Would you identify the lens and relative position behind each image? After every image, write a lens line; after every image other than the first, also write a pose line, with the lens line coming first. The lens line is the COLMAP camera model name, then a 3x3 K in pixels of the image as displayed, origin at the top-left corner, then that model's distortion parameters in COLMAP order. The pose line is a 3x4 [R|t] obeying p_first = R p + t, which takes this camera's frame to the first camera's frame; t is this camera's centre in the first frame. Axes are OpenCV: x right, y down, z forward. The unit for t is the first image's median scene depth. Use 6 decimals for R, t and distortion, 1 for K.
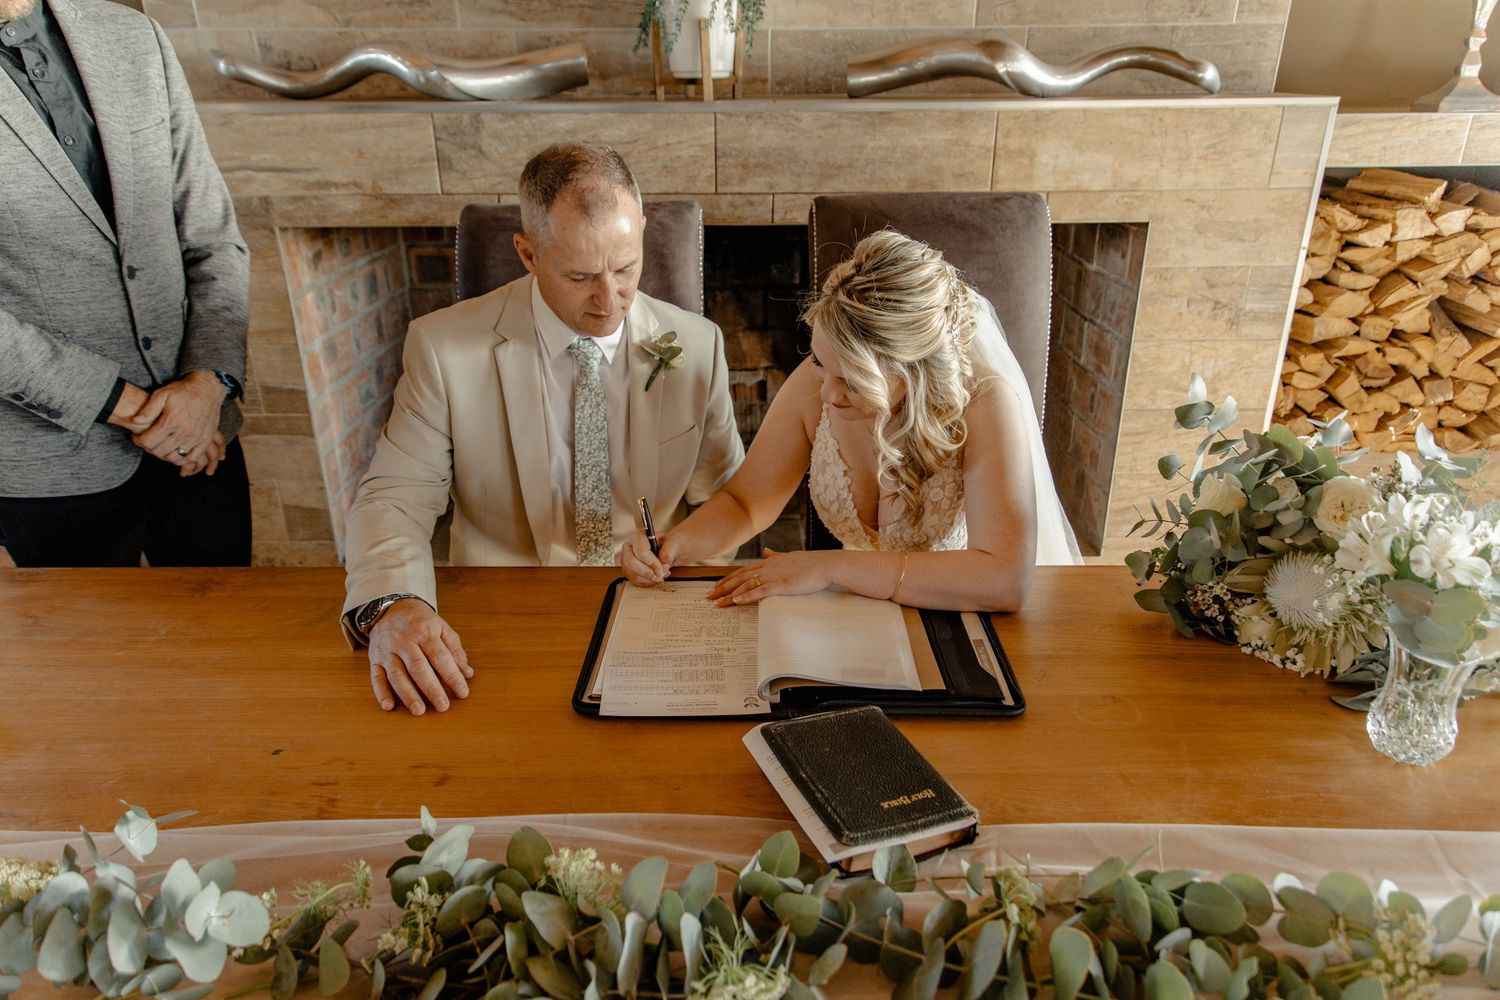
lens RADIAL K [[1002.8, 0, 750.0], [0, 1002.8, 500.0], [0, 0, 1]] dist [0.023222, 0.000273]
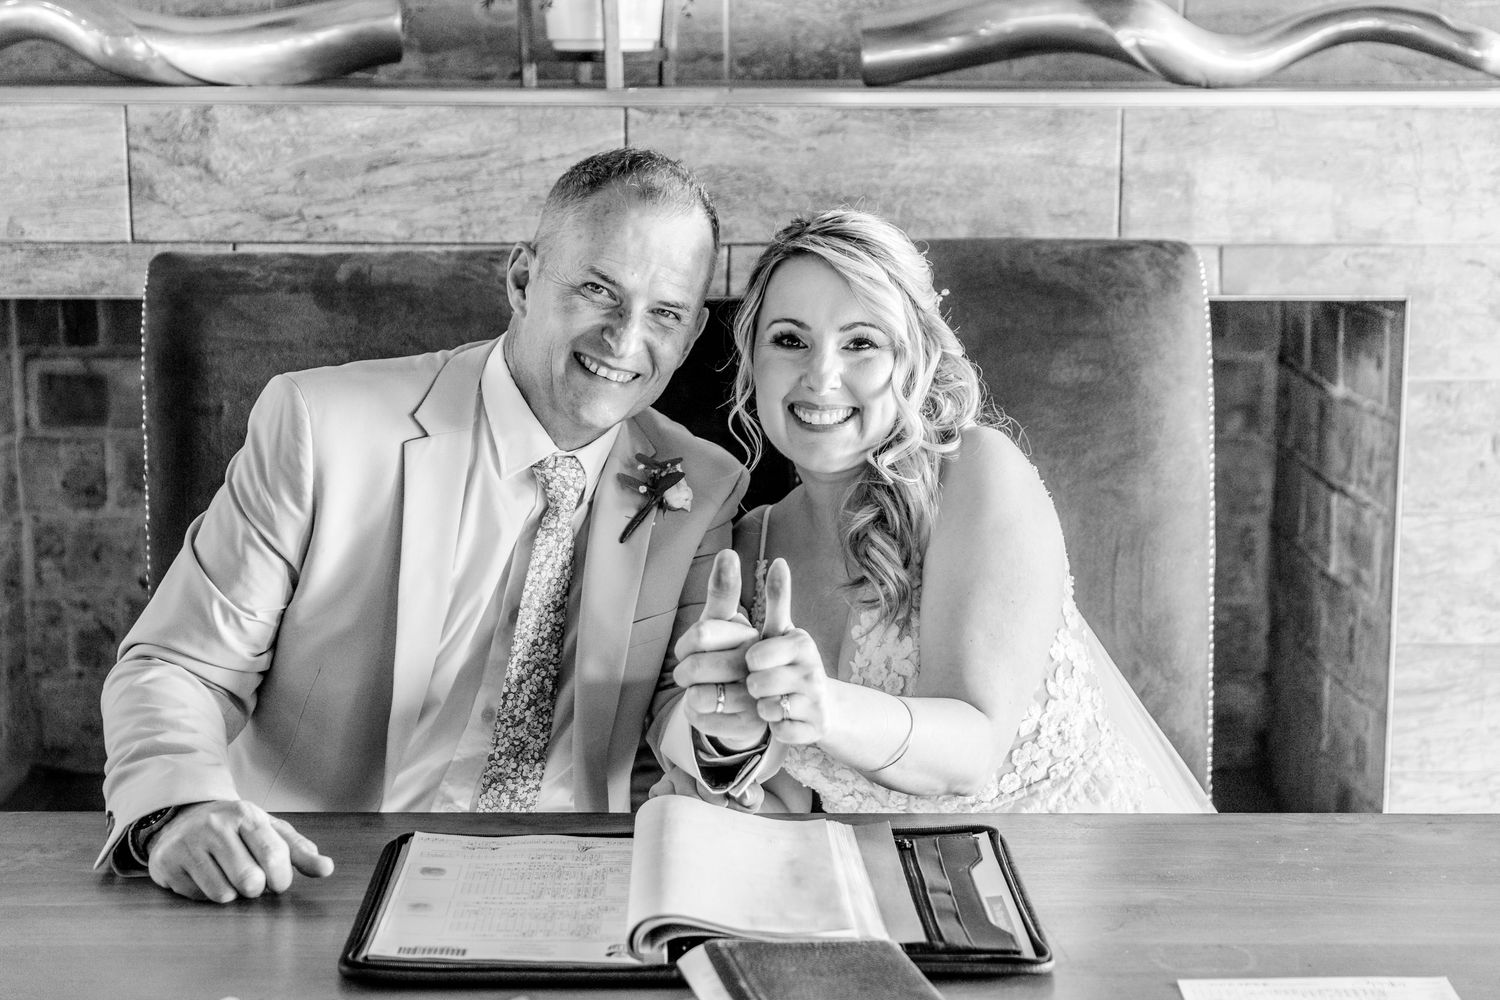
lens RADIAL K [[2482.4, 0, 750.0], [0, 2482.4, 500.0], [0, 0, 1]] dist [0.037180, 0.043000]
pose [[0.999930, 0.005198, 0.010644, 0.020426], [-0.002713, 0.975177, -0.221412, 0.134217], [-0.011530, 0.221368, 0.975122, -0.302861]]
